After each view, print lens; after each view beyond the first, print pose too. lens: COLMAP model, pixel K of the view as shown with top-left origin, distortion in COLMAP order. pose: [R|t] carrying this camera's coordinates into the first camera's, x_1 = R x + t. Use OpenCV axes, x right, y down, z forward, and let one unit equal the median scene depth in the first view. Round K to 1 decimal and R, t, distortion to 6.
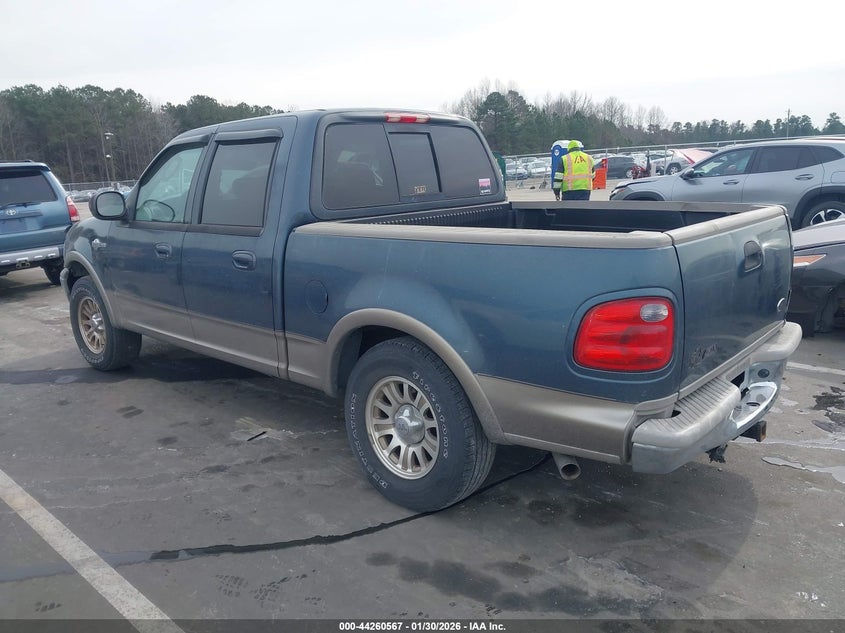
lens RADIAL K [[659.1, 0, 422.5], [0, 659.1, 316.5], [0, 0, 1]] dist [0.029206, 0.002522]
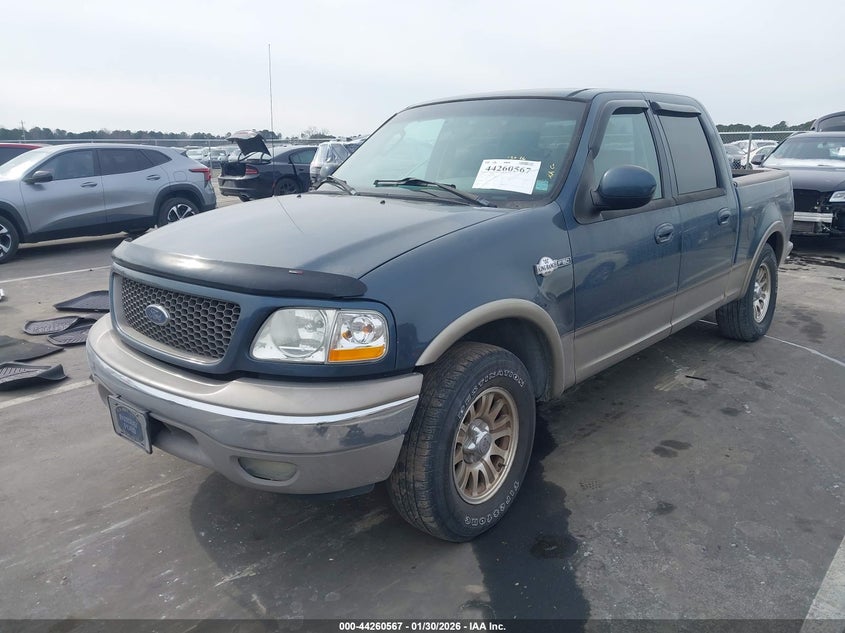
lens RADIAL K [[659.1, 0, 422.5], [0, 659.1, 316.5], [0, 0, 1]] dist [0.029206, 0.002522]
pose [[-0.009886, -0.218114, 0.975873, -1.178861], [0.248817, 0.944689, 0.213665, -0.245771], [-0.968500, 0.244926, 0.044932, 1.221704]]
